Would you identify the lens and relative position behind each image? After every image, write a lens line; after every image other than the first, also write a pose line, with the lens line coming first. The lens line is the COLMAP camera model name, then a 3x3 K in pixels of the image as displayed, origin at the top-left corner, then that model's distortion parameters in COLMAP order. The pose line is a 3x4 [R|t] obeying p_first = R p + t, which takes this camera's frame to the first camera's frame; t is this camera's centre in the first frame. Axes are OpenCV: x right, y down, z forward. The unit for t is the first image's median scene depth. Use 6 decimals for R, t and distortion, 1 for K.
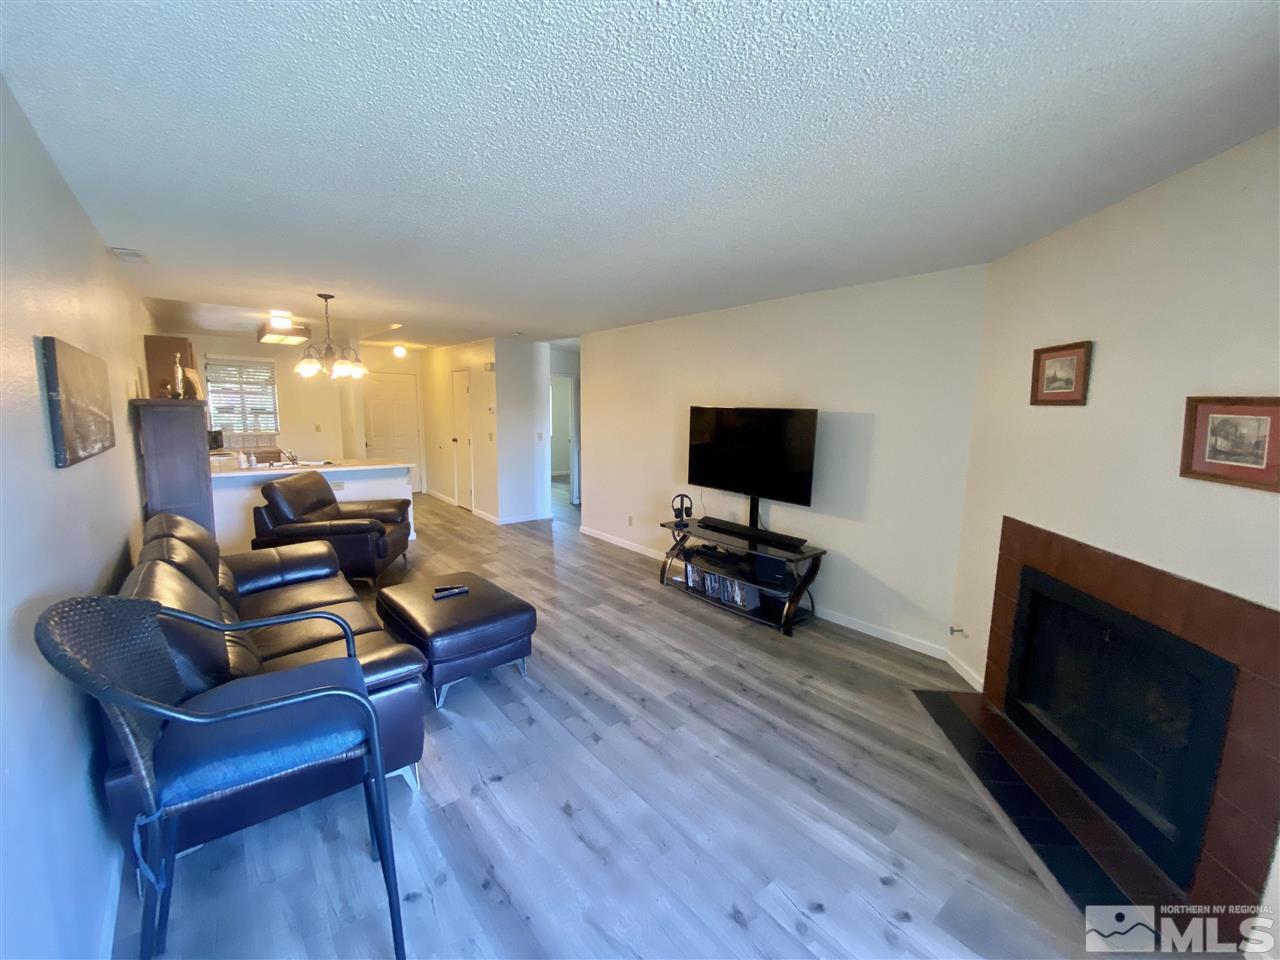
lens RADIAL K [[519.6, 0, 637.0], [0, 519.6, 481.7], [0, 0, 1]] dist [0.048657, -0.033987]
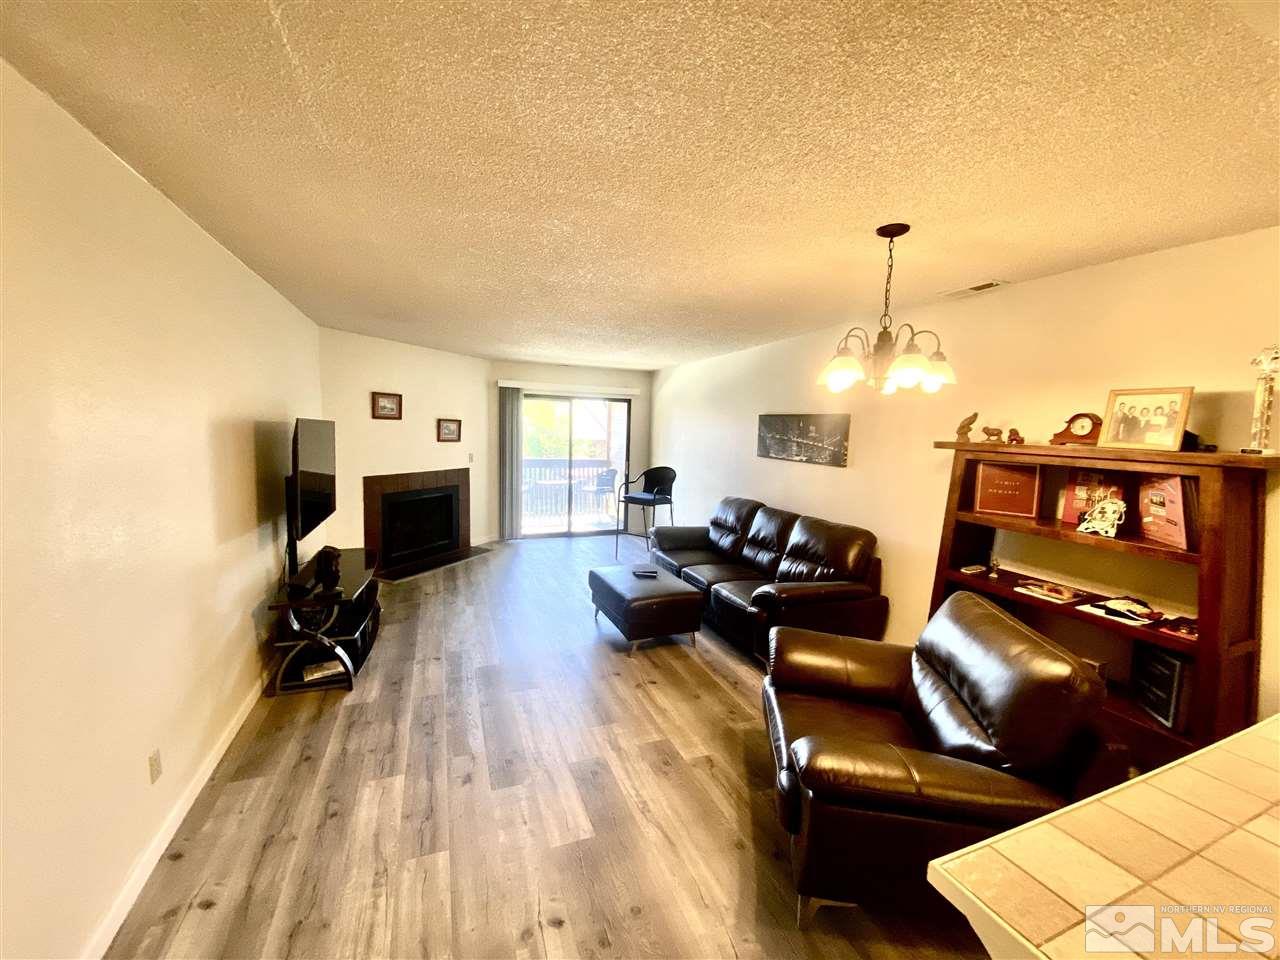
lens RADIAL K [[519.6, 0, 637.0], [0, 519.6, 481.7], [0, 0, 1]] dist [0.048657, -0.033987]
pose [[-0.947642, -0.074987, 0.310405, -0.536275], [0.001533, 0.970959, 0.239242, -0.242011], [-0.319330, 0.227192, -0.920007, 1.603964]]
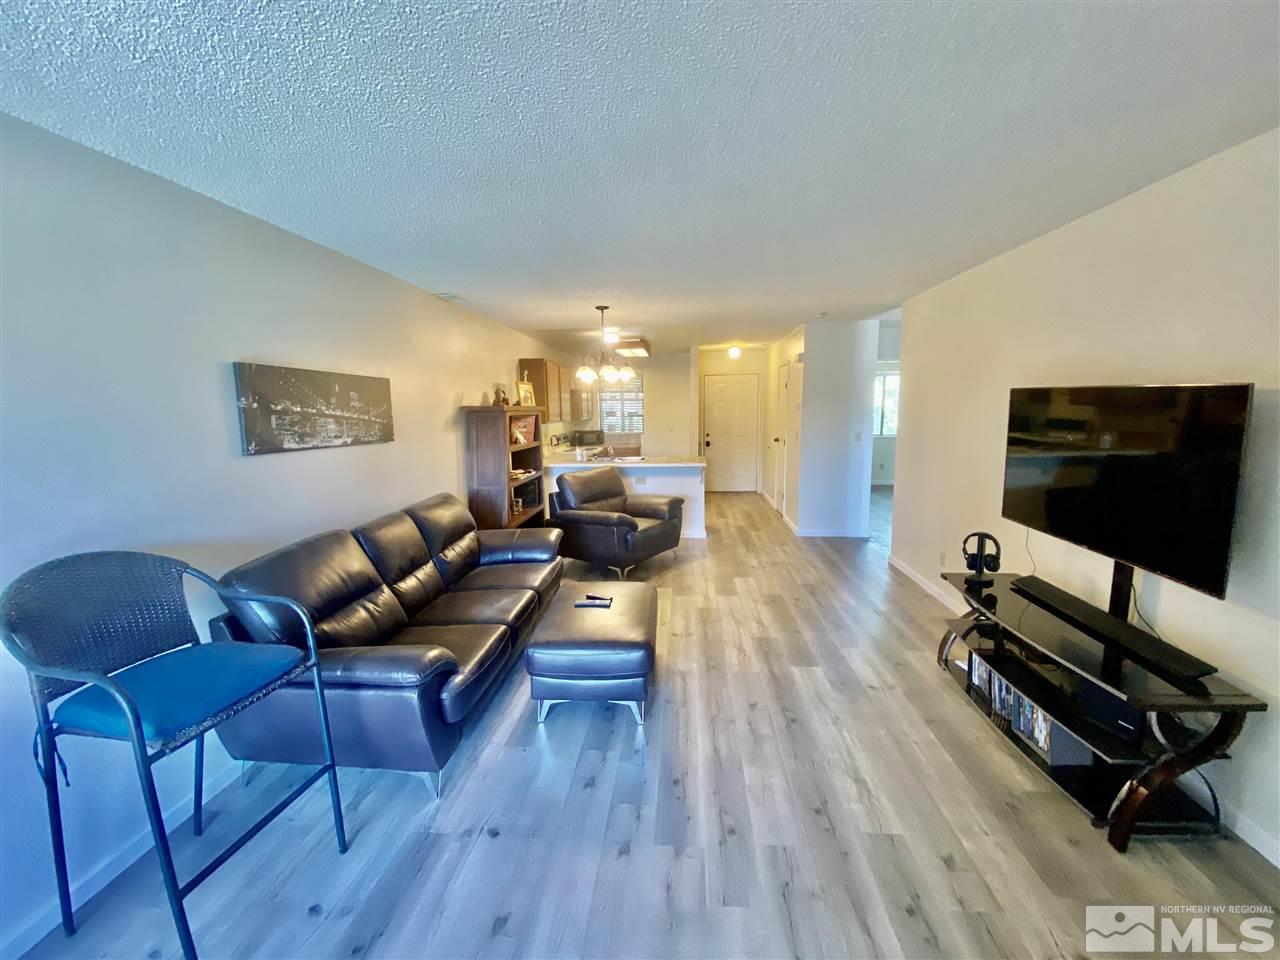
lens RADIAL K [[519.6, 0, 637.0], [0, 519.6, 481.7], [0, 0, 1]] dist [0.048657, -0.033987]
pose [[0.710597, 0.072009, -0.699904, 0.250978], [-0.071497, 0.996990, 0.029985, -0.028489], [0.699957, 0.028733, 0.713607, 0.286578]]
